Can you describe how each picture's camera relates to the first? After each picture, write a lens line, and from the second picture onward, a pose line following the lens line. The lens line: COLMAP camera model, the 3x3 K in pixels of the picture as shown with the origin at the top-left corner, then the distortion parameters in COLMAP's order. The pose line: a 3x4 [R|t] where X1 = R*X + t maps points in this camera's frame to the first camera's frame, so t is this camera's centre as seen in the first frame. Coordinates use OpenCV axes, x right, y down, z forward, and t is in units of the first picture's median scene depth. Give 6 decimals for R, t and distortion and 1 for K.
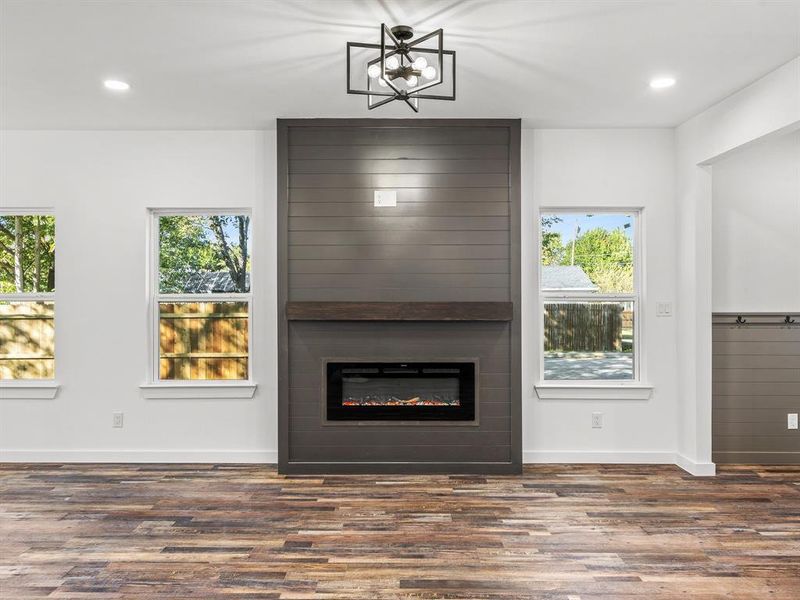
lens RADIAL K [[593.1, 0, 399.7], [0, 593.1, 293.5], [0, 0, 1]] dist [0.013929, -0.009199]
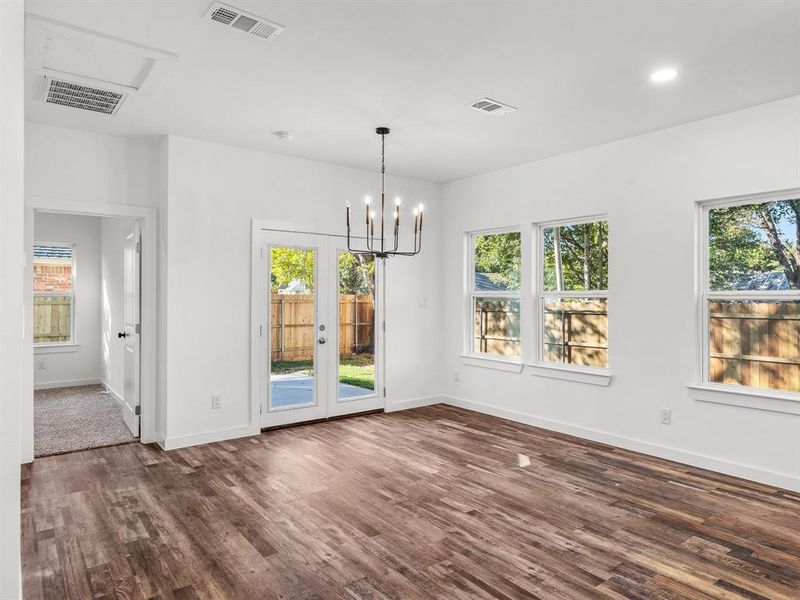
lens RADIAL K [[517.2, 0, 408.2], [0, 517.2, 294.9], [0, 0, 1]] dist [0.010159, -0.007873]
pose [[0.618016, -0.000131, -0.786165, -0.053366], [0.000683, 1.000000, 0.000370, 0.004733], [0.786165, -0.000766, 0.618016, 0.116614]]
